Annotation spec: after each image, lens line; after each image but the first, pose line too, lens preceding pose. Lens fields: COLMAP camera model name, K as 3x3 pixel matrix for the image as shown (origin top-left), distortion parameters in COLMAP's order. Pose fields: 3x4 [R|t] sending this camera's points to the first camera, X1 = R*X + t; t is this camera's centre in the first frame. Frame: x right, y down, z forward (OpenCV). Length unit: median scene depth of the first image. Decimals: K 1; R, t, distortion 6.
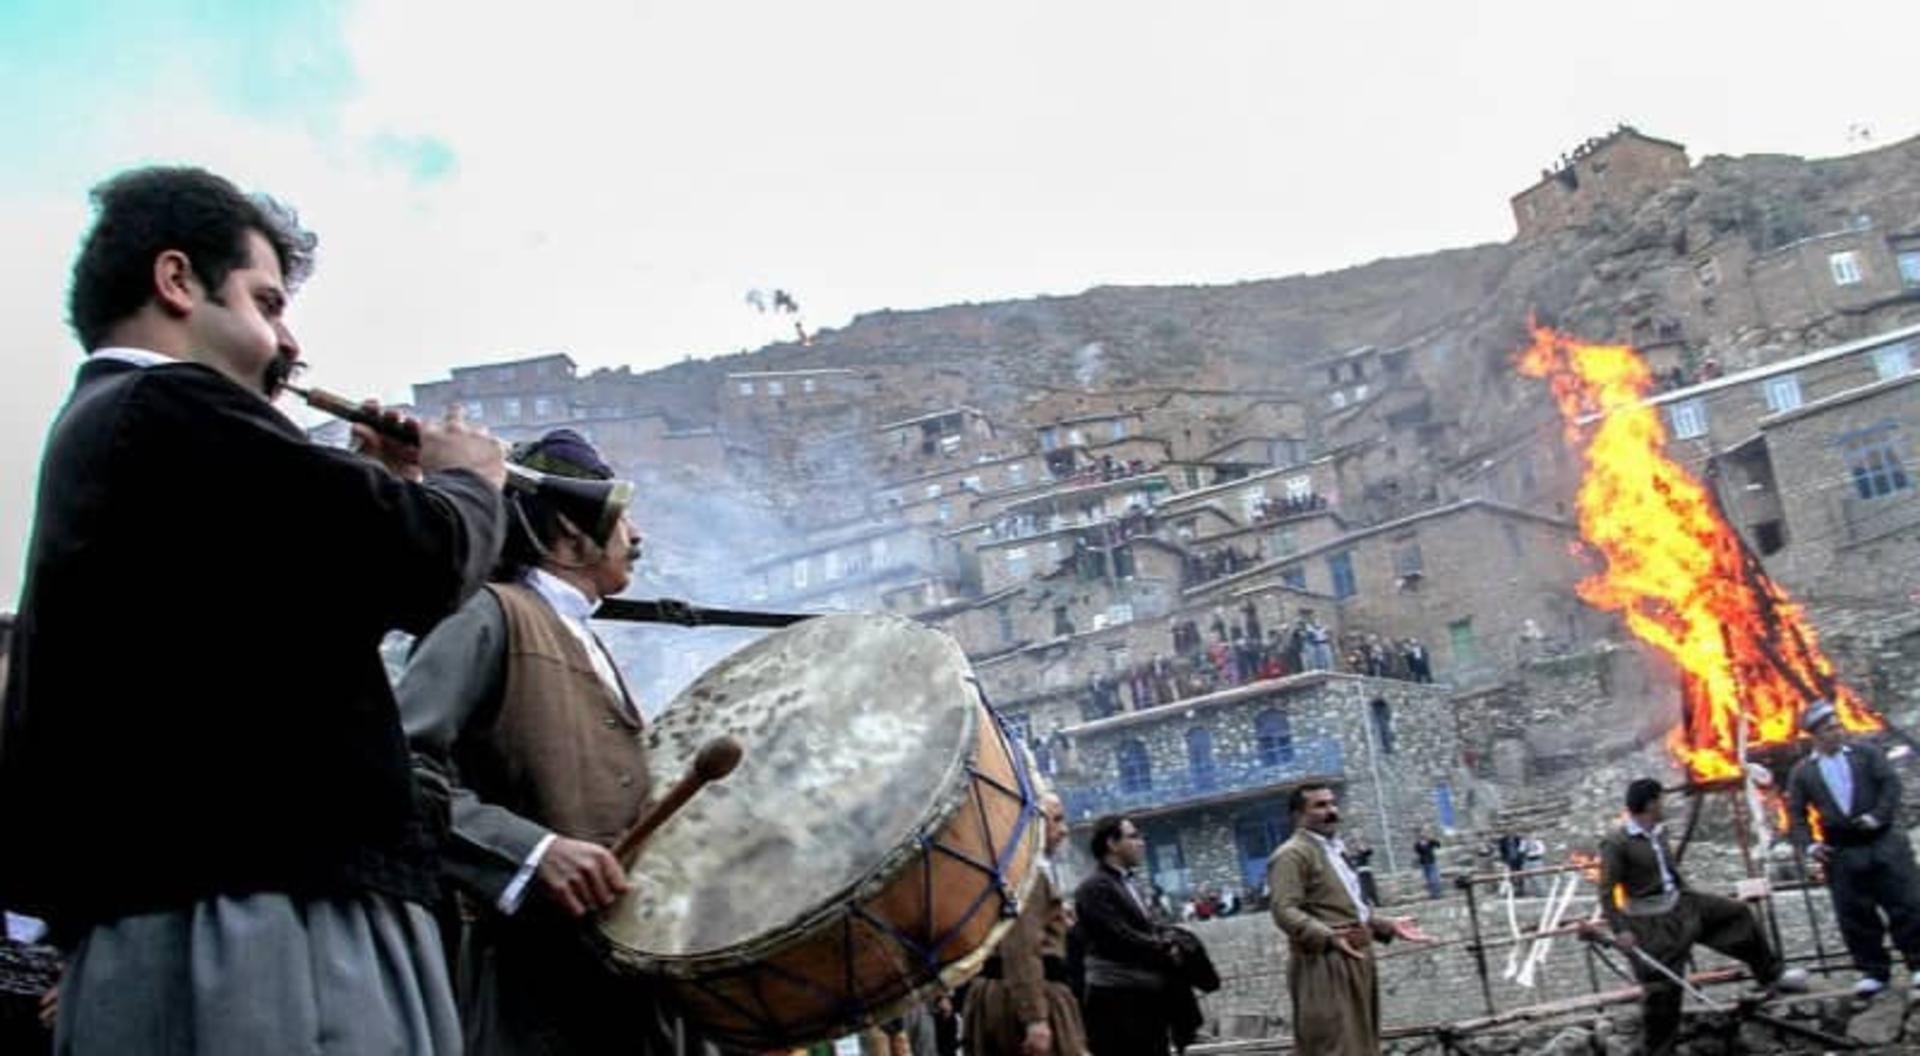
lens RADIAL K [[1782.2, 0, 961.1], [0, 1782.2, 526.5], [0, 0, 1]] dist [-0.092789, -0.003979]
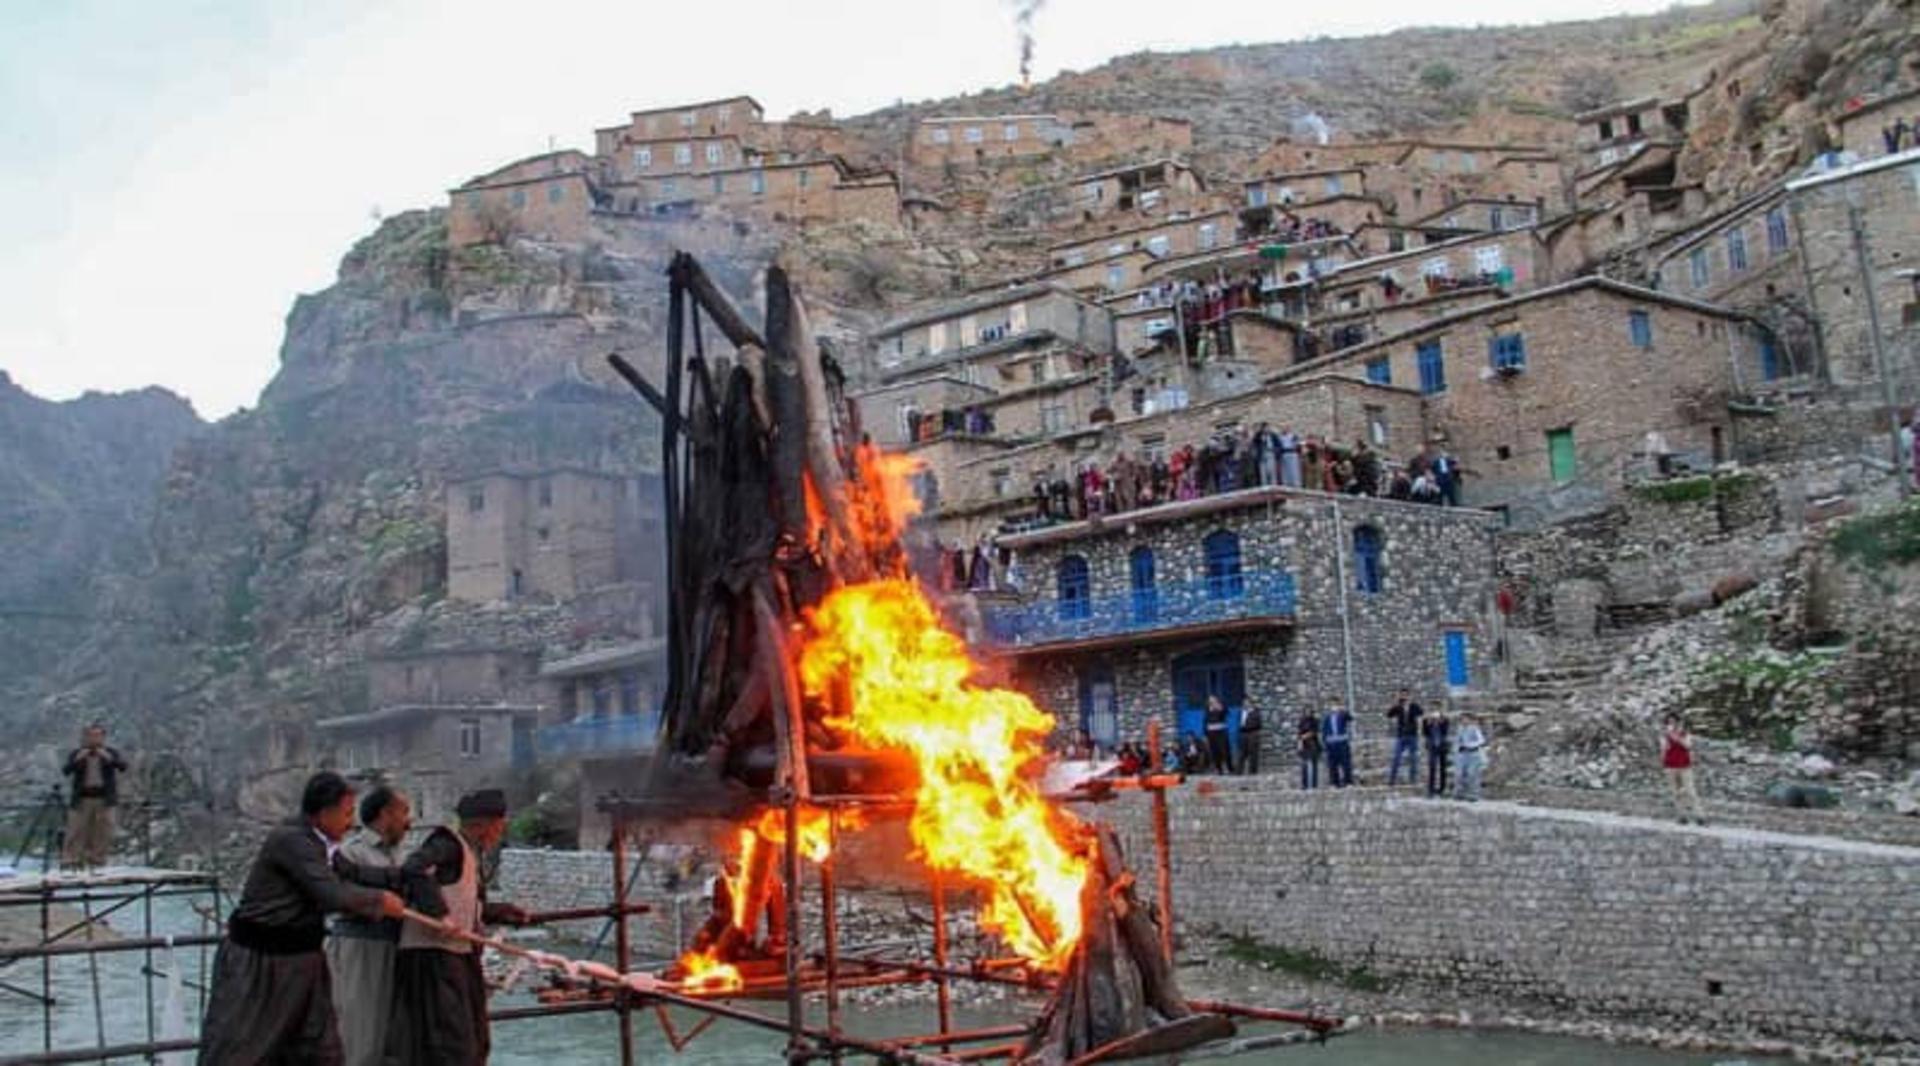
lens RADIAL K [[1824.5, 0, 956.0], [0, 1824.5, 536.1], [0, 0, 1]] dist [-0.111942, 0.088455]
pose [[0.978430, 0.052319, -0.199844, 0.171450], [-0.024650, 0.990054, 0.138509, -0.005088], [0.205103, -0.130595, 0.969989, 0.128861]]
